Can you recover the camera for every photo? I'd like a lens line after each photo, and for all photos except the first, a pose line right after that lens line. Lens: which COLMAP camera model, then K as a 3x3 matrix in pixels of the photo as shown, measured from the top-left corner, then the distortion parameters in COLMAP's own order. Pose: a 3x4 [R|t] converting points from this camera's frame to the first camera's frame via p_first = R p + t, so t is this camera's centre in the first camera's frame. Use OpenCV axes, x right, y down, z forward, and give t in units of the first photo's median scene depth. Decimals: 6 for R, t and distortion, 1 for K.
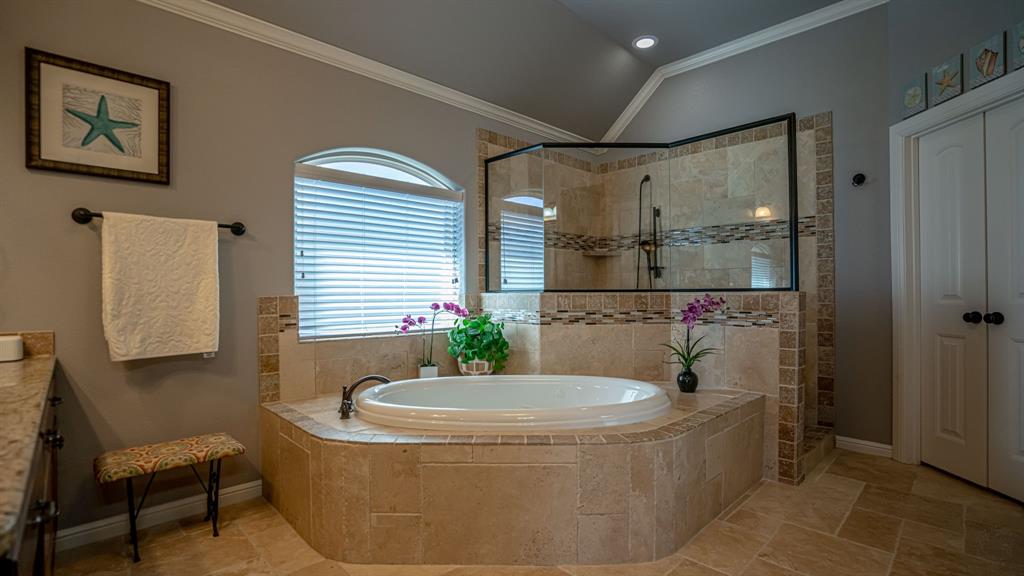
lens RADIAL K [[472.1, 0, 509.6], [0, 472.1, 291.4], [0, 0, 1]] dist [-0.063509, 0.025704]
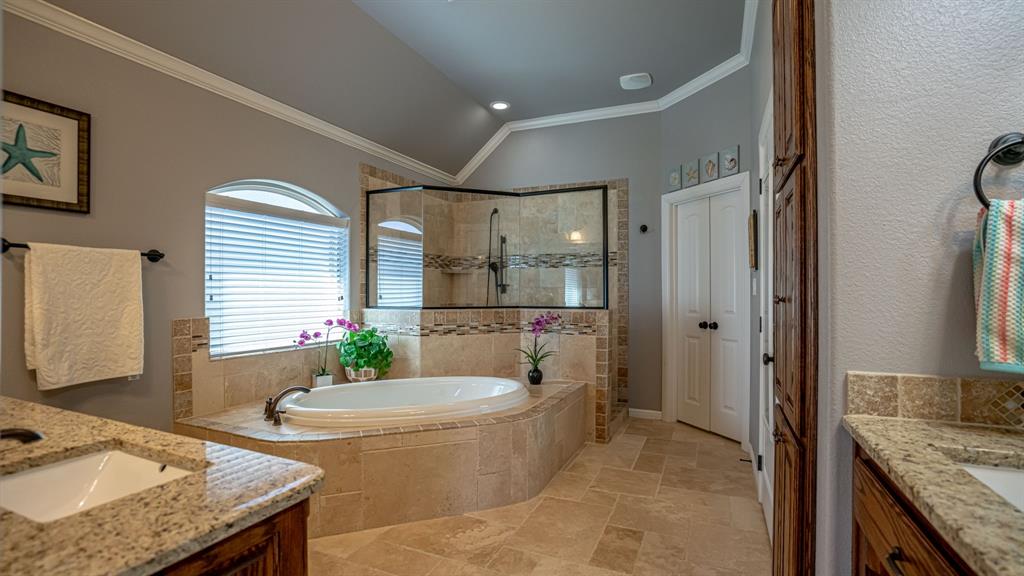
lens RADIAL K [[471.1, 0, 513.8], [0, 471.1, 289.0], [0, 0, 1]] dist [-0.074340, 0.026828]
pose [[0.925134, 0.007797, 0.379560, -0.203748], [-0.007118, 0.999970, -0.003191, -0.057235], [-0.379573, 0.000251, 0.925162, -0.242983]]
